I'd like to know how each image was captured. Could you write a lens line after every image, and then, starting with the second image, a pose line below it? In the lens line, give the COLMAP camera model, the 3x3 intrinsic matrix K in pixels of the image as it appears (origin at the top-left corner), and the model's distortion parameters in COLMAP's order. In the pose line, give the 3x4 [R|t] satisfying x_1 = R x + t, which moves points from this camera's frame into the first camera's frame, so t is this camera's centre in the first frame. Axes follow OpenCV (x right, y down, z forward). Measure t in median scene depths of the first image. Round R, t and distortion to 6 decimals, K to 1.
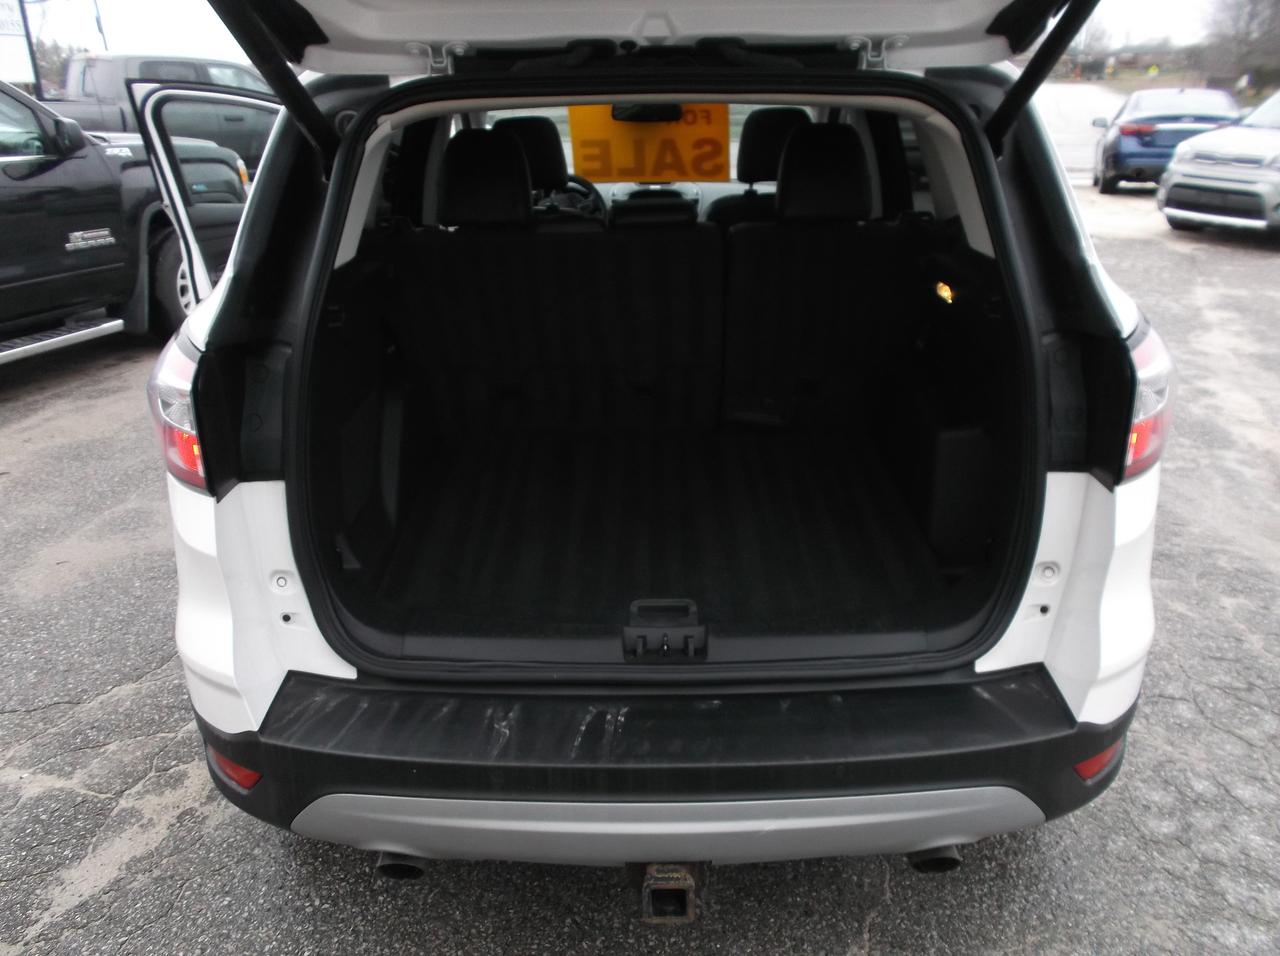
lens RADIAL K [[1047.8, 0, 645.7], [0, 1047.8, 477.3], [0, 0, 1]] dist [-0.014841, -0.007190]
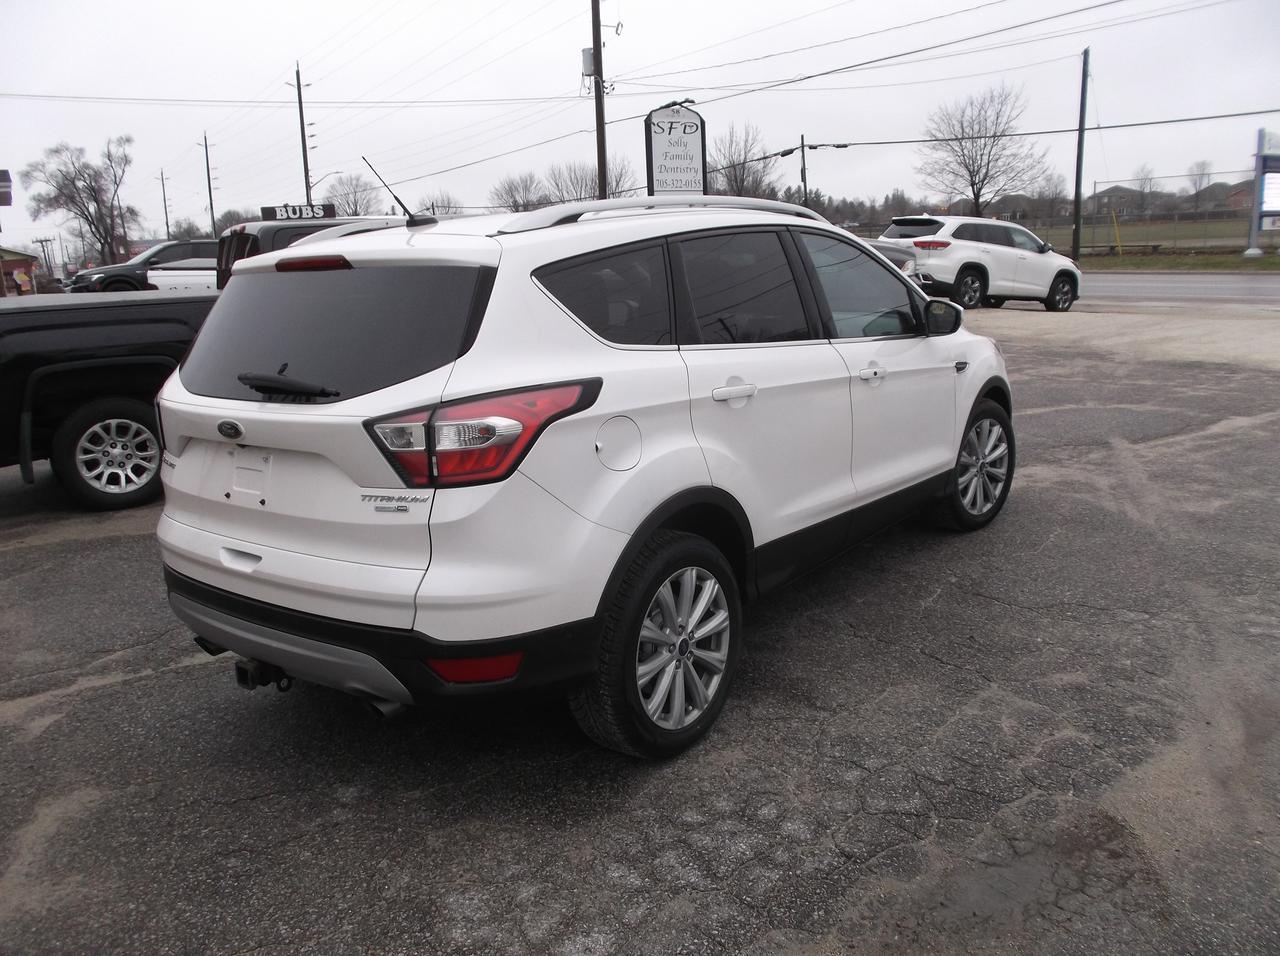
lens RADIAL K [[1047.8, 0, 645.7], [0, 1047.8, 477.3], [0, 0, 1]] dist [-0.014841, -0.007190]
pose [[0.795121, 0.114869, -0.595473, 0.721720], [-0.183229, 0.981512, -0.055324, 0.007318], [0.578109, 0.153097, 0.801468, -0.068333]]
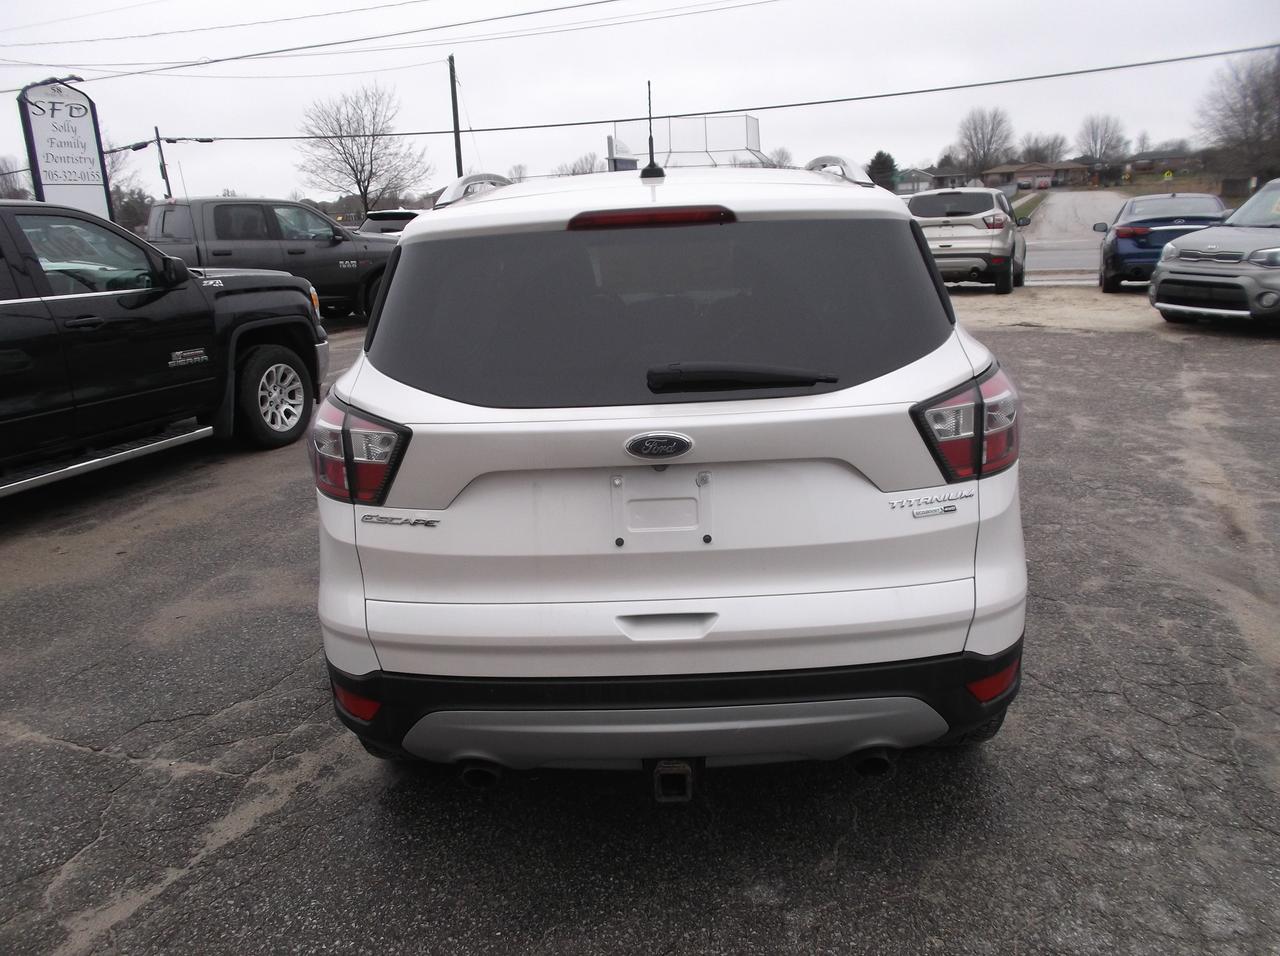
lens RADIAL K [[1047.8, 0, 645.7], [0, 1047.8, 477.3], [0, 0, 1]] dist [-0.014841, -0.007190]
pose [[0.998982, -0.028461, -0.034989, 0.019378], [0.024550, 0.993899, -0.107523, 0.061891], [0.037835, 0.106555, 0.993587, -0.181115]]
